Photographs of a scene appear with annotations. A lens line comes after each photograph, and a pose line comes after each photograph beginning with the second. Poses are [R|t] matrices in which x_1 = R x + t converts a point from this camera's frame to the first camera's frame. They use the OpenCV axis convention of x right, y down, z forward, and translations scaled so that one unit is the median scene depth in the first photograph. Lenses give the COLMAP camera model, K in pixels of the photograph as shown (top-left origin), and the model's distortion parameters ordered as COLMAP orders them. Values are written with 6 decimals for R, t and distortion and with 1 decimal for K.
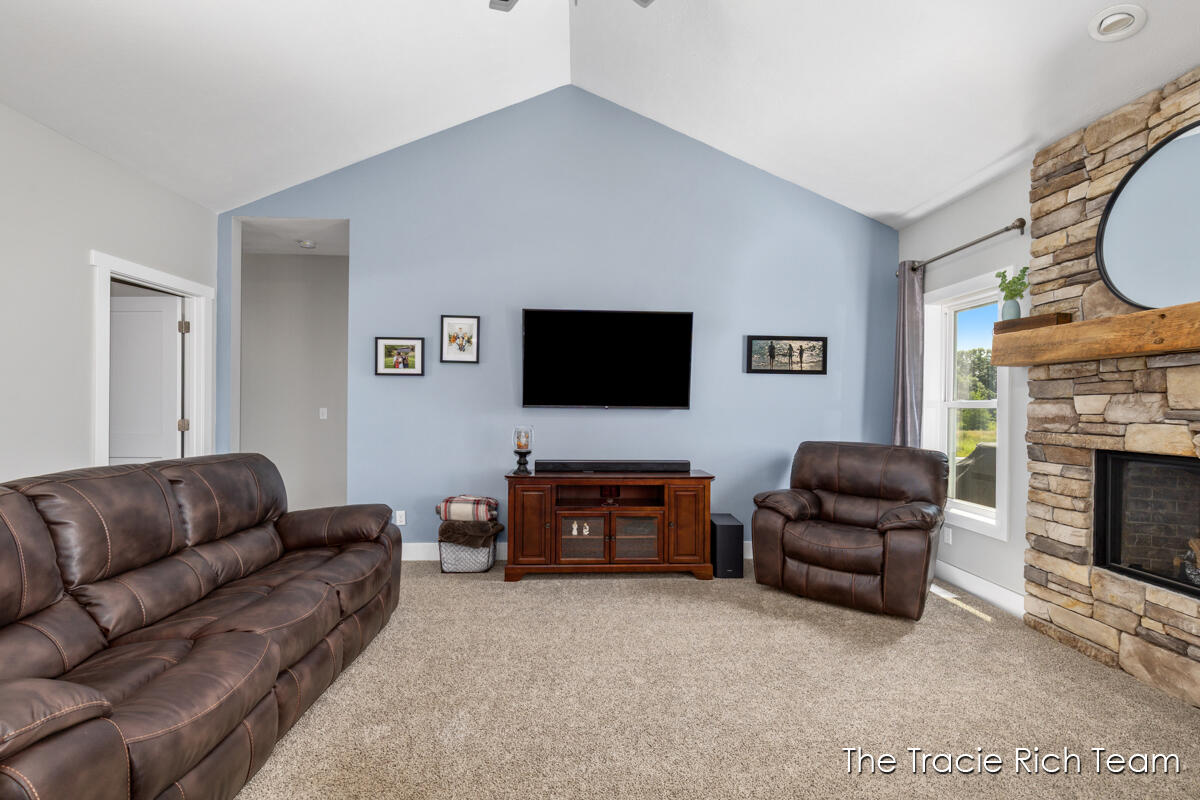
lens RADIAL K [[538.8, 0, 601.1], [0, 538.8, 406.2], [0, 0, 1]] dist [0.002097, 0.000337]
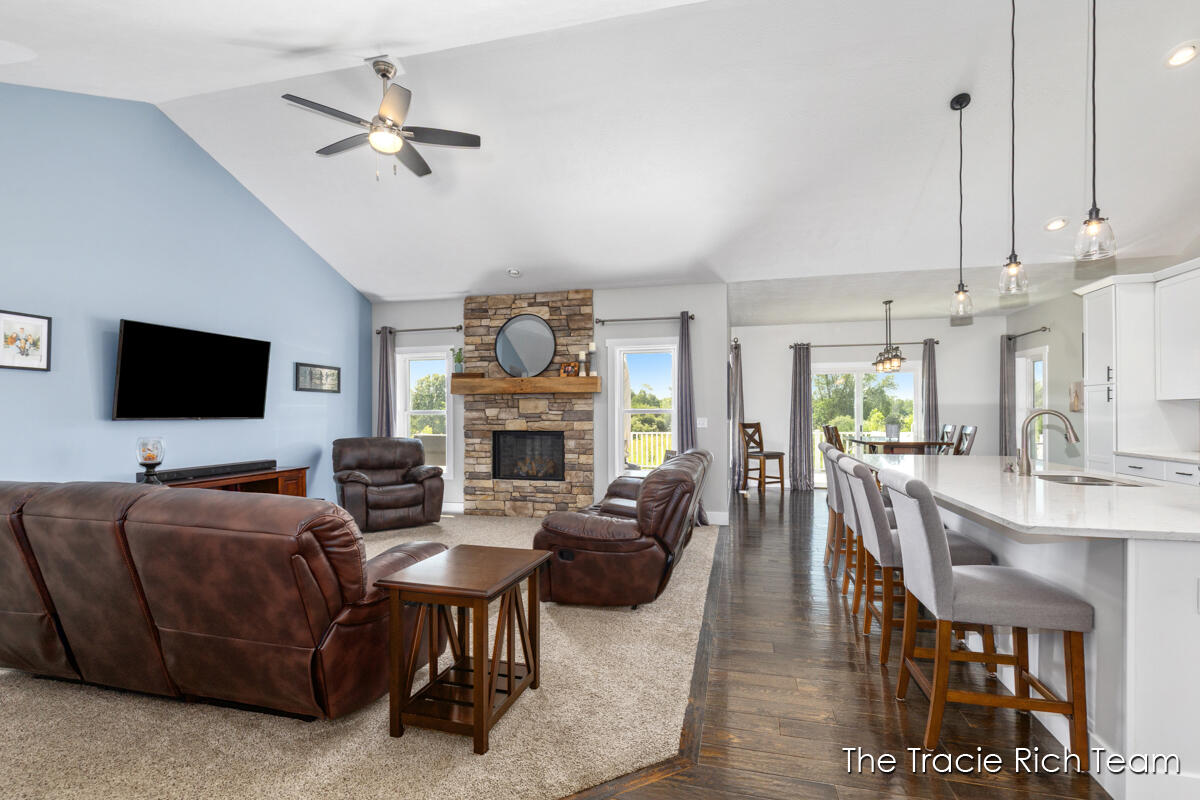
lens RADIAL K [[538.3, 0, 601.8], [0, 538.3, 416.4], [0, 0, 1]] dist [-0.000269, -0.000033]
pose [[0.289562, -0.016935, 0.957009, -1.107459], [0.011675, 0.999832, 0.014160, -0.011375], [-0.957088, 0.007073, 0.289711, -0.147348]]
